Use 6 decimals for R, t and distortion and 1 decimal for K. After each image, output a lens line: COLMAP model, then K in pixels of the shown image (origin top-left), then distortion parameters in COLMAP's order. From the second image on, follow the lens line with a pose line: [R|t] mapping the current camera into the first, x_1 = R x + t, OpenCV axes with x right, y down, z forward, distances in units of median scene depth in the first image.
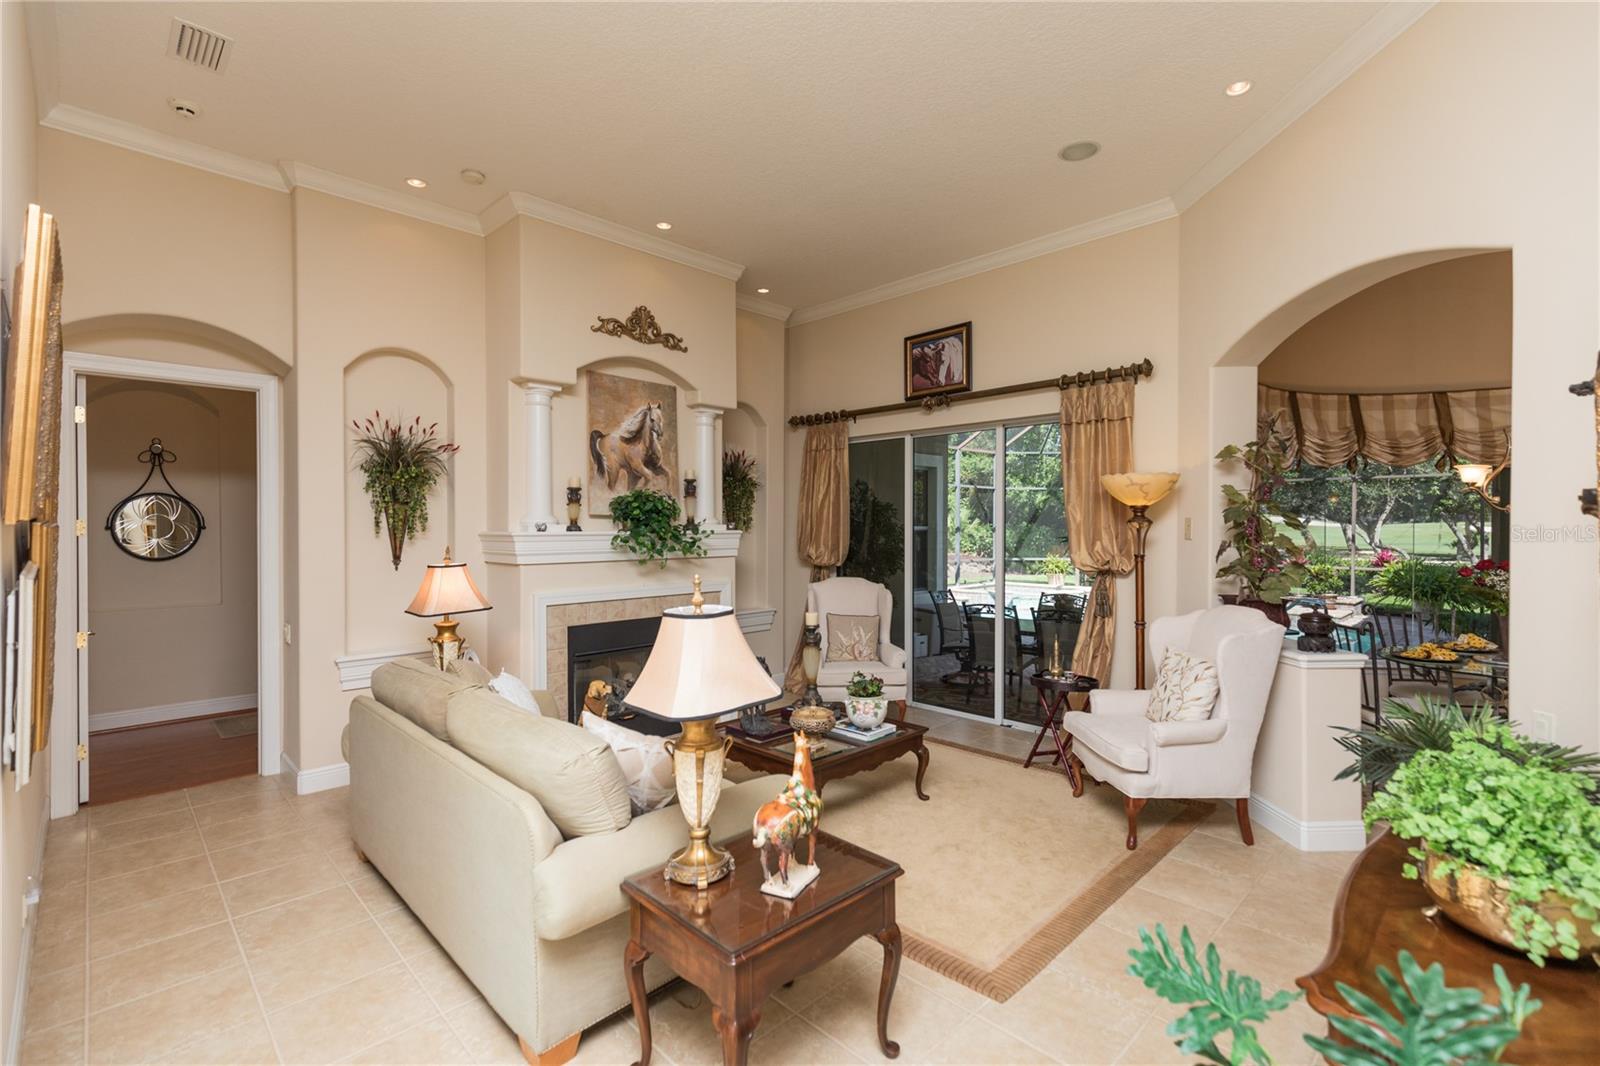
lens RADIAL K [[721.4, 0, 798.8], [0, 721.4, 527.4], [0, 0, 1]] dist [-0.004823, -0.000337]
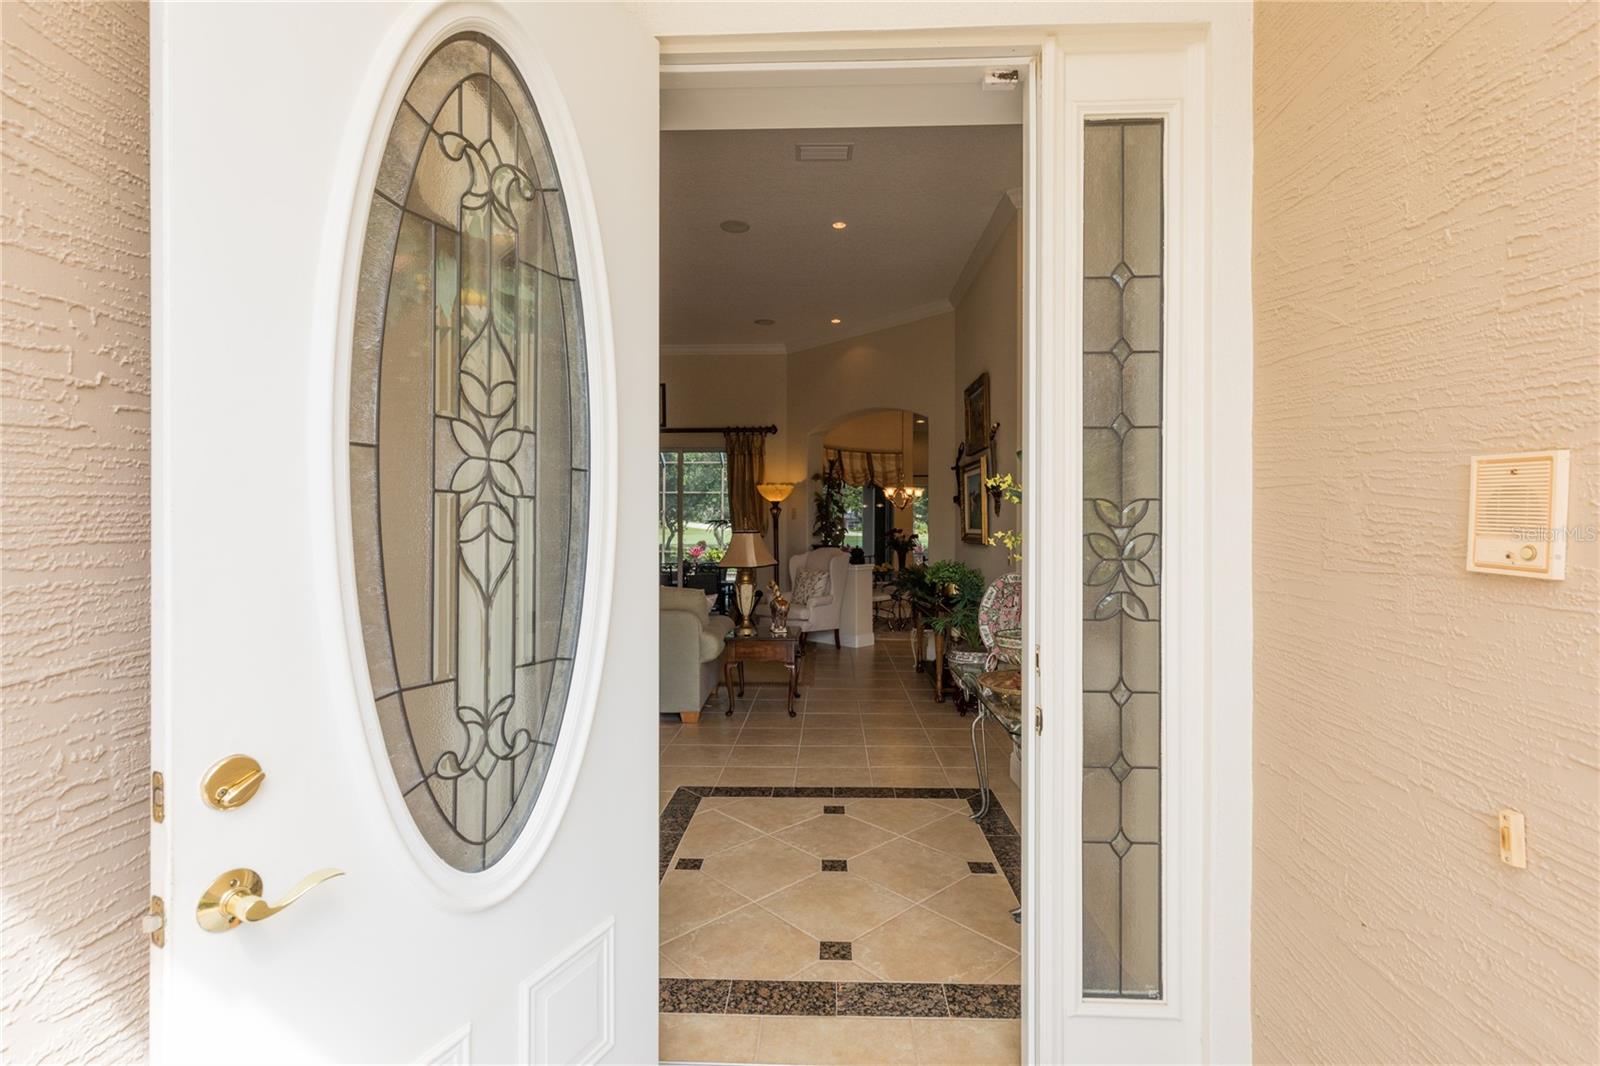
lens RADIAL K [[721.4, 0, 800.0], [0, 721.4, 534.9], [0, 0, 1]] dist [-0.004823, -0.000337]
pose [[0.728245, 0.001454, 0.685315, -0.803952], [0.000149, 0.999997, -0.002281, 0.065034], [-0.685317, 0.001763, 0.728243, -0.450256]]
